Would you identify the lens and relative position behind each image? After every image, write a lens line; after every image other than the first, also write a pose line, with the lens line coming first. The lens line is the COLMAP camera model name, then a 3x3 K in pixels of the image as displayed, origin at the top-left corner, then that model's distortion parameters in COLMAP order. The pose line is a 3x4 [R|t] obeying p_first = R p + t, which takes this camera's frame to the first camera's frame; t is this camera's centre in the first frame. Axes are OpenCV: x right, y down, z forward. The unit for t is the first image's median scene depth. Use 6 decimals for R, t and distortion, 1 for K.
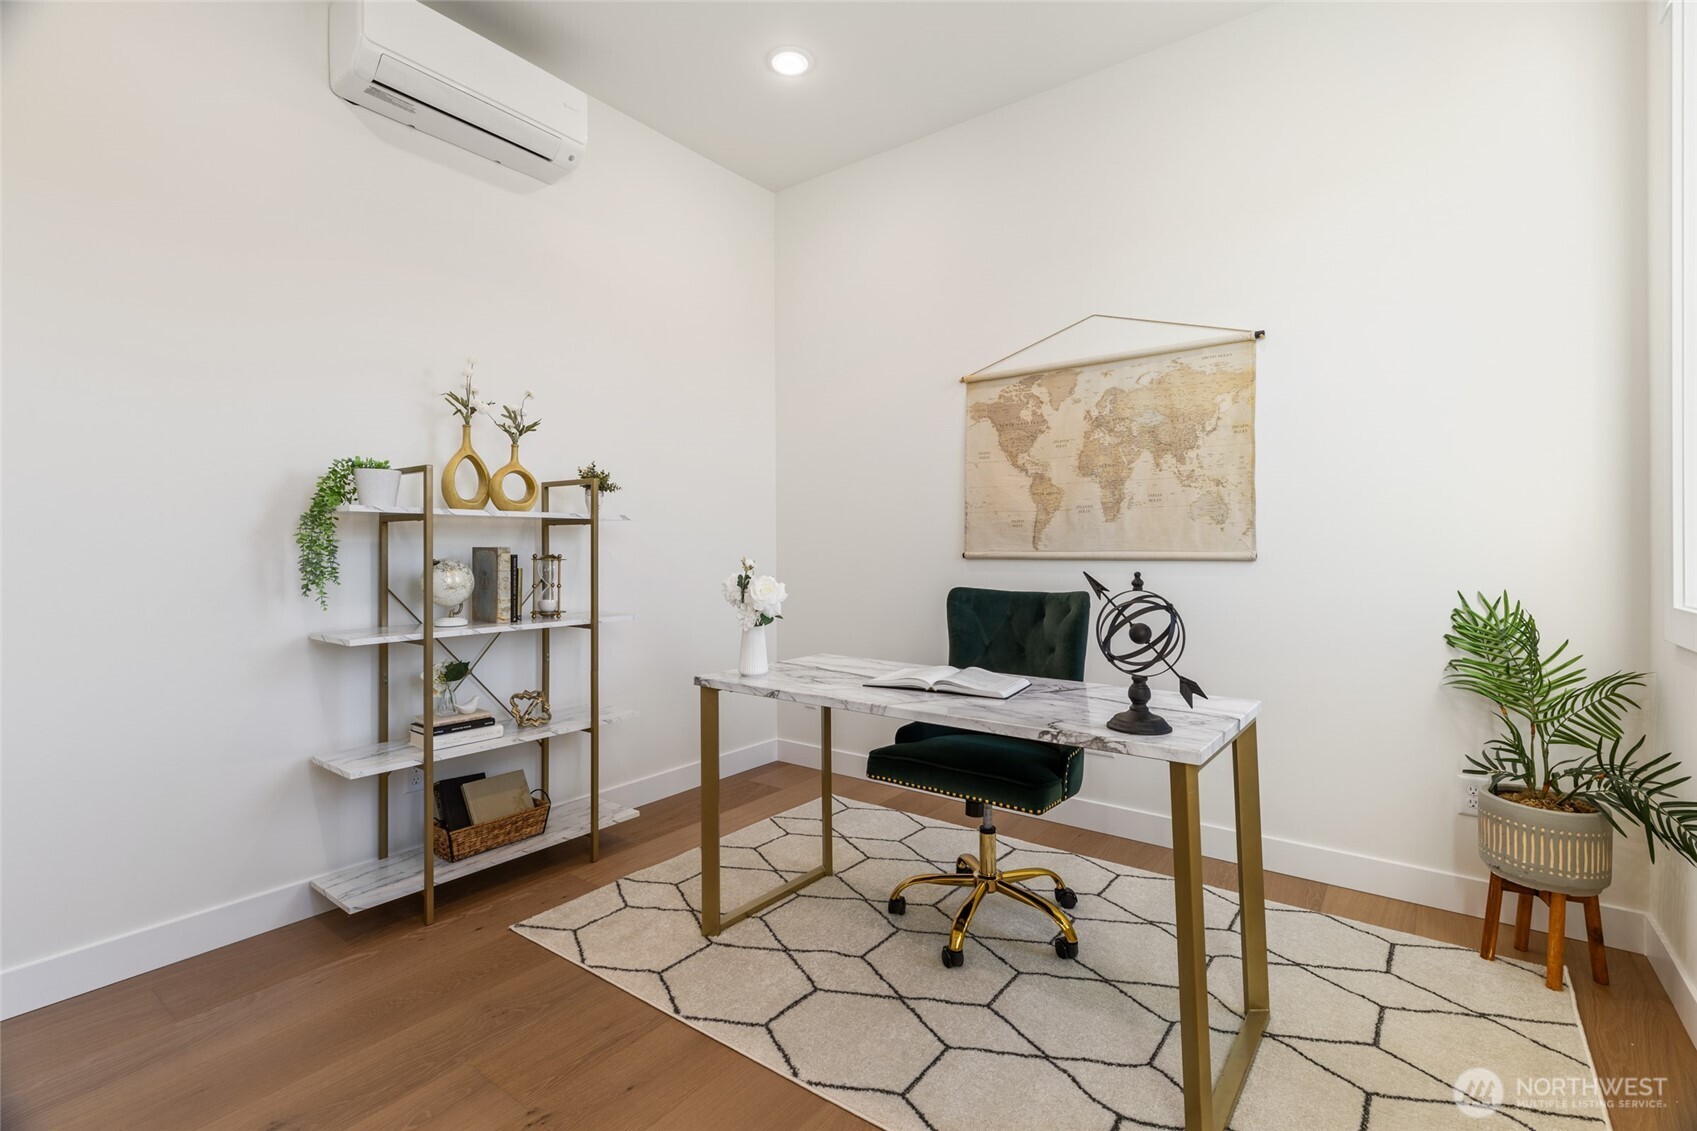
lens RADIAL K [[764.9, 0, 850.0], [0, 764.9, 555.0], [0, 0, 1]] dist [0.001733, 0.000877]
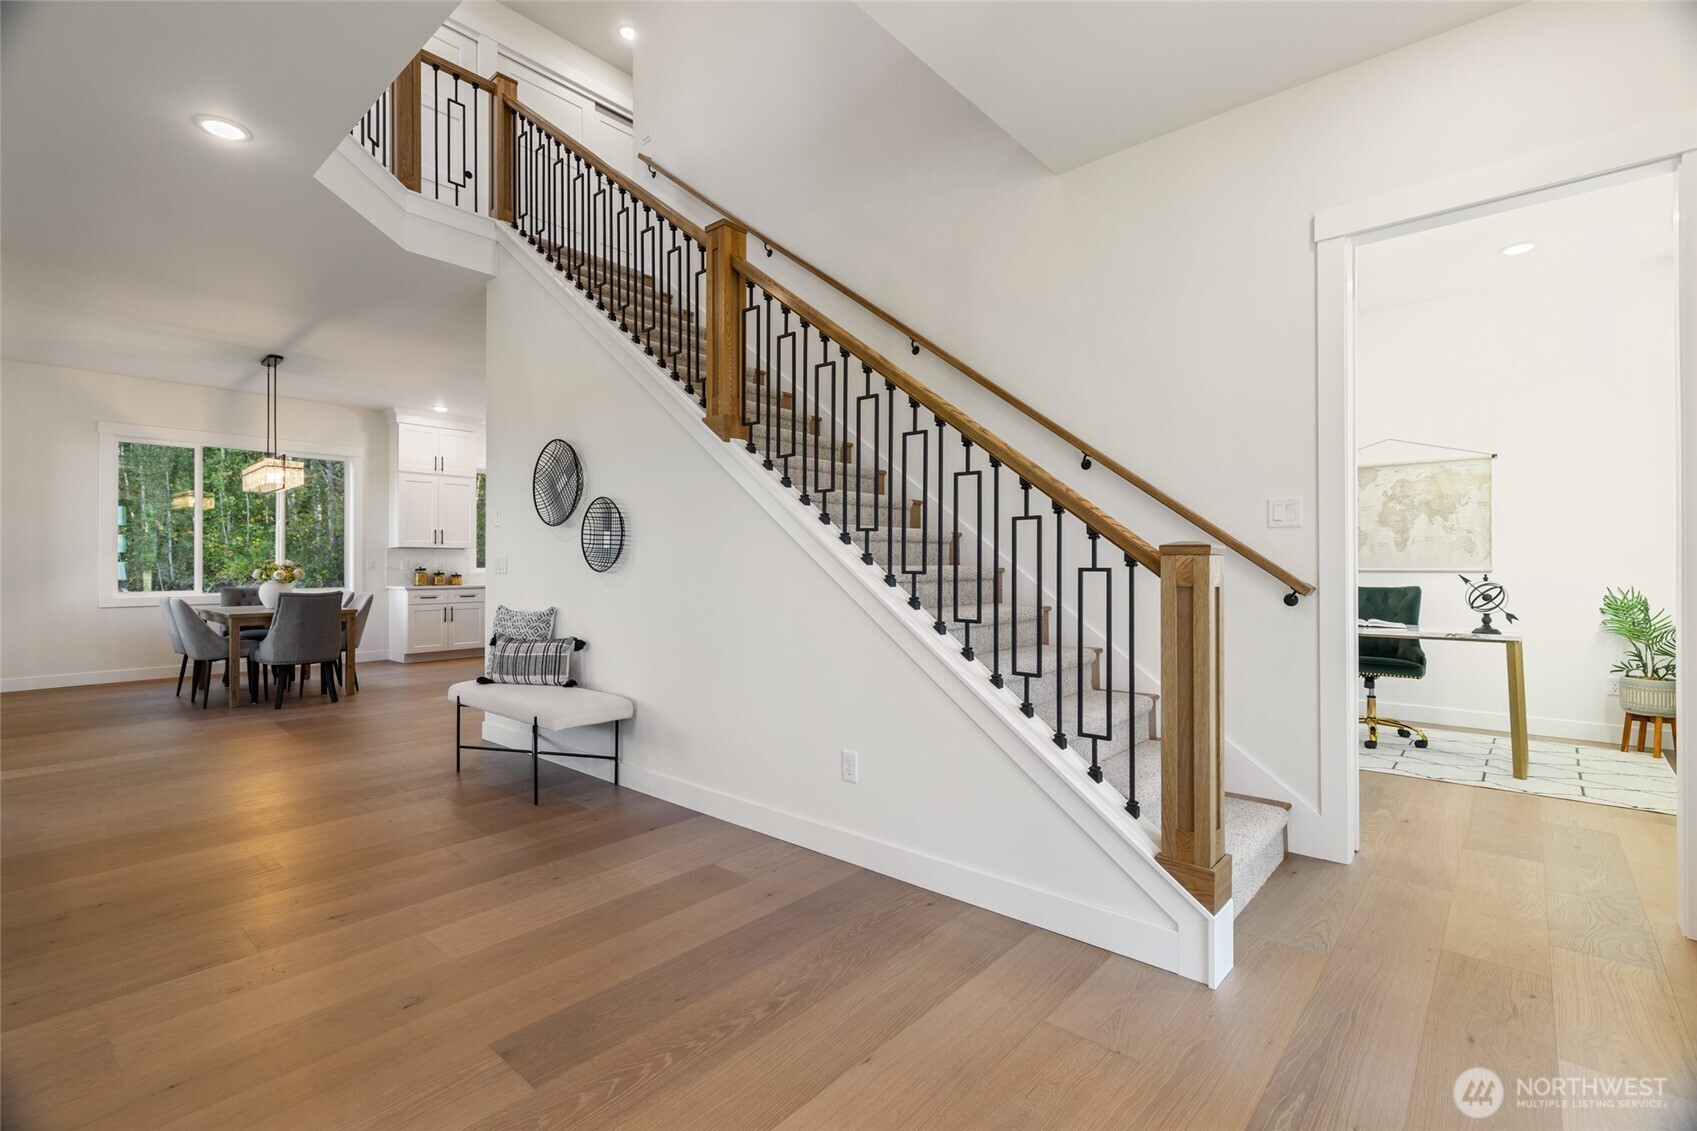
lens RADIAL K [[764.9, 0, 846.8], [0, 764.9, 569.2], [0, 0, 1]] dist [0.001733, 0.000877]
pose [[0.997172, 0.003051, -0.075095, -1.096295], [-0.003379, 0.999985, -0.004239, 0.015701], [0.075080, 0.004481, 0.997167, -1.216859]]
